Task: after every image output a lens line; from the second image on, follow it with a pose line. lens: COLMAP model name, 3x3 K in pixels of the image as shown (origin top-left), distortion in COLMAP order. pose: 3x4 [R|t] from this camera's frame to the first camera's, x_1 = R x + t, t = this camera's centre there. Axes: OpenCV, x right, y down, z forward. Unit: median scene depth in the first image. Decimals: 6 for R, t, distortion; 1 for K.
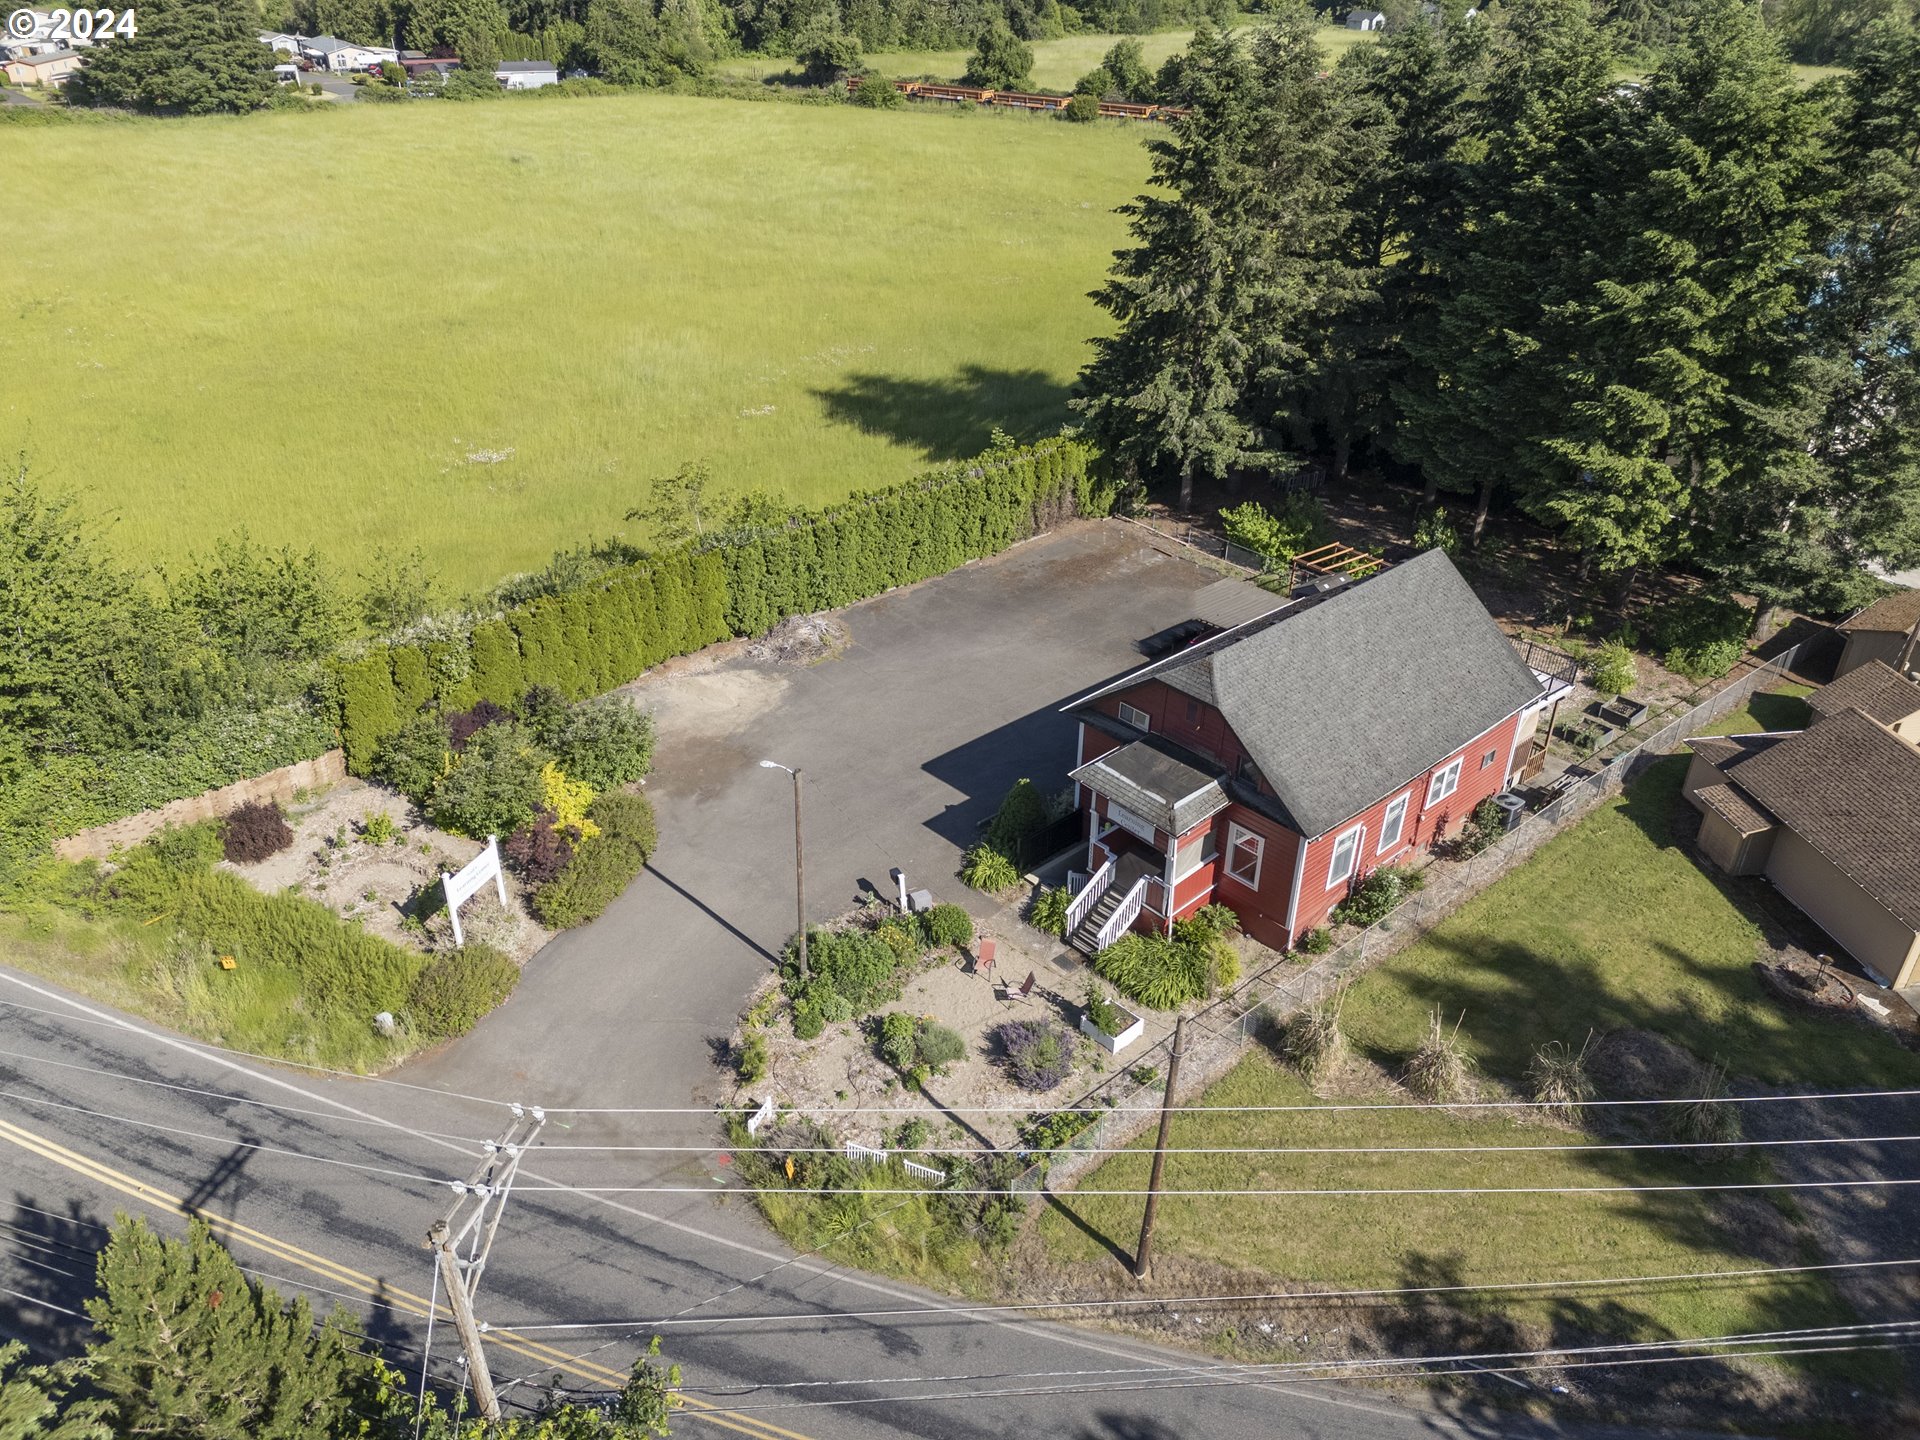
lens RADIAL K [[1404.7, 0, 960.0], [0, 1404.7, 720.0], [0, 0, 1]] dist [0.008199, 0.000071]
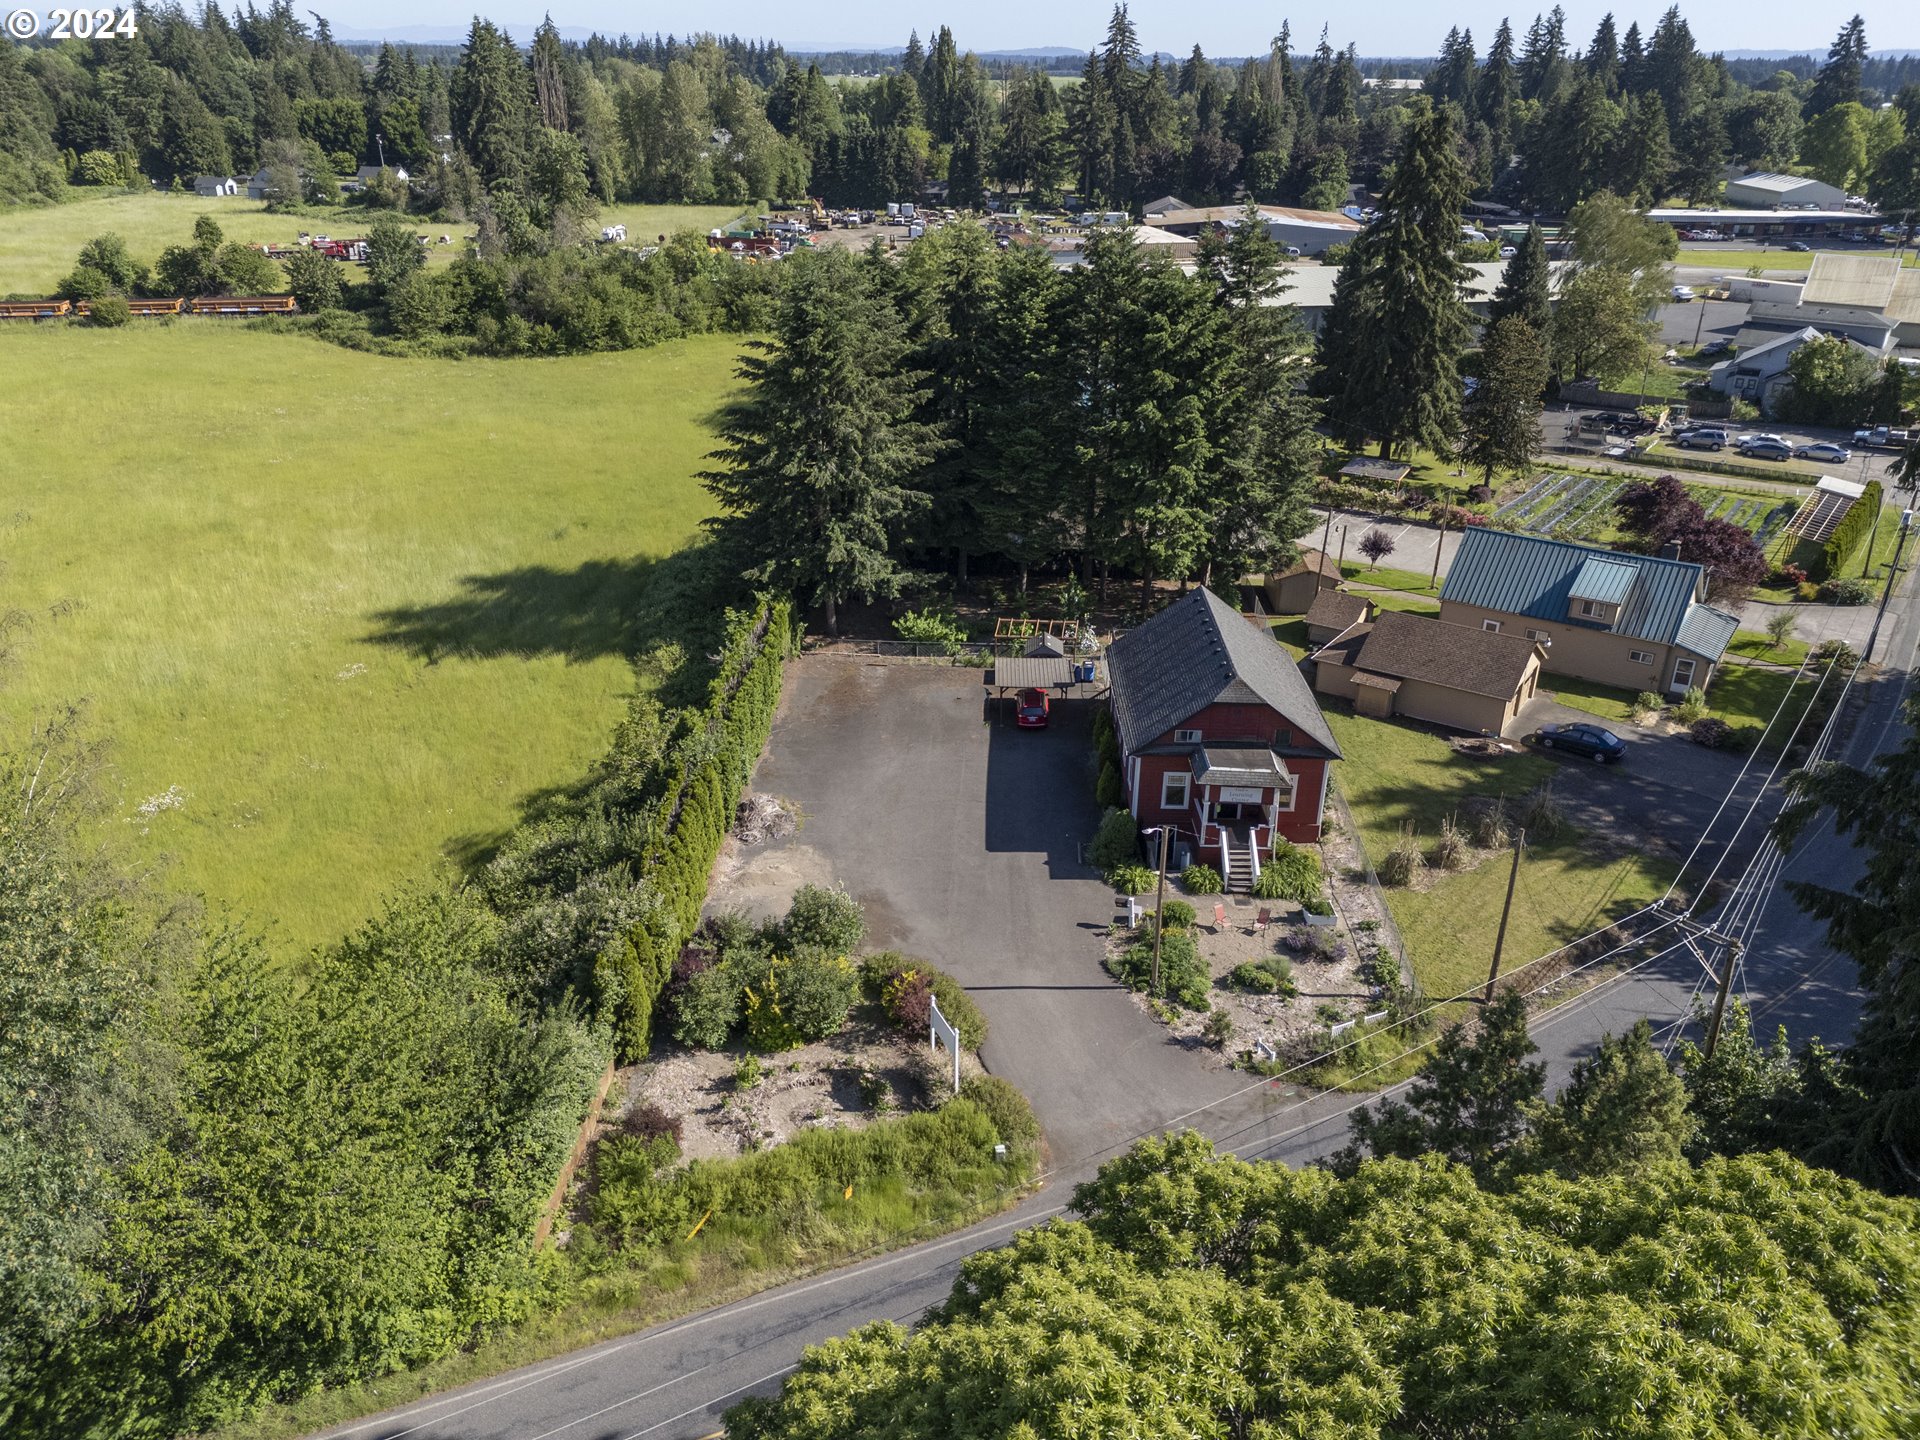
lens RADIAL K [[1394.6, 0, 960.0], [0, 1394.6, 720.0], [0, 0, 1]] dist [0.085597, -0.101000]
pose [[0.692387, -0.319568, 0.646897, -1.055174], [0.363030, 0.929112, 0.070423, -0.226651], [-0.623545, 0.186083, 0.759318, 0.018241]]
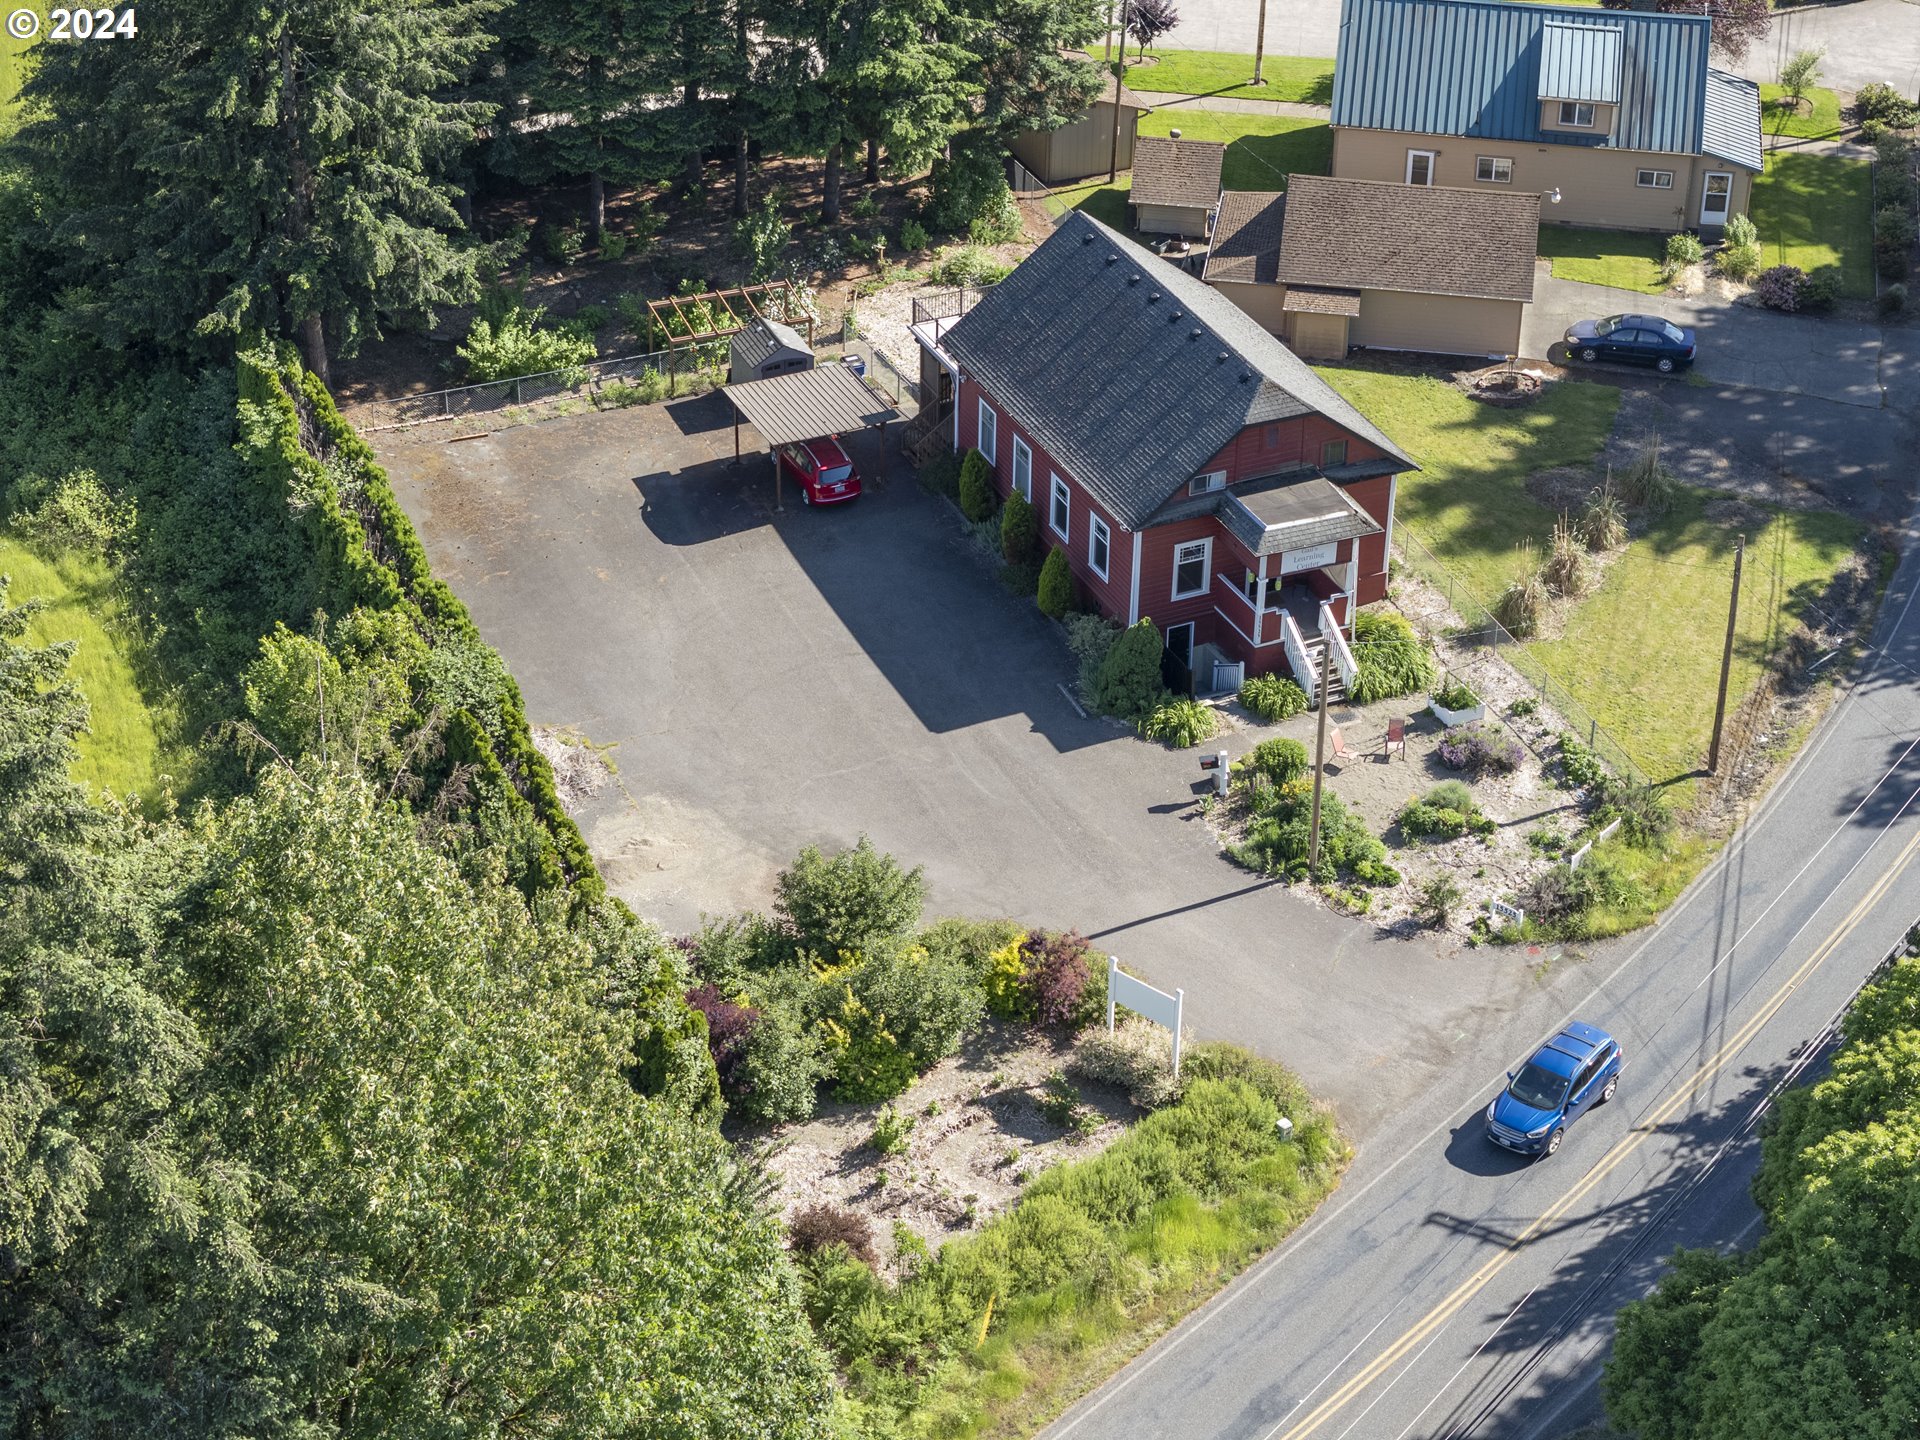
lens RADIAL K [[3807.7, 0, 960.0], [0, 3807.7, 720.0], [0, 0, 1]] dist [-0.133685, 0.452303]
pose [[0.304808, -0.532416, 0.789699, -2.166995], [0.464281, 0.807028, 0.364896, -0.948393], [-0.831586, 0.255419, 0.493180, -0.099908]]
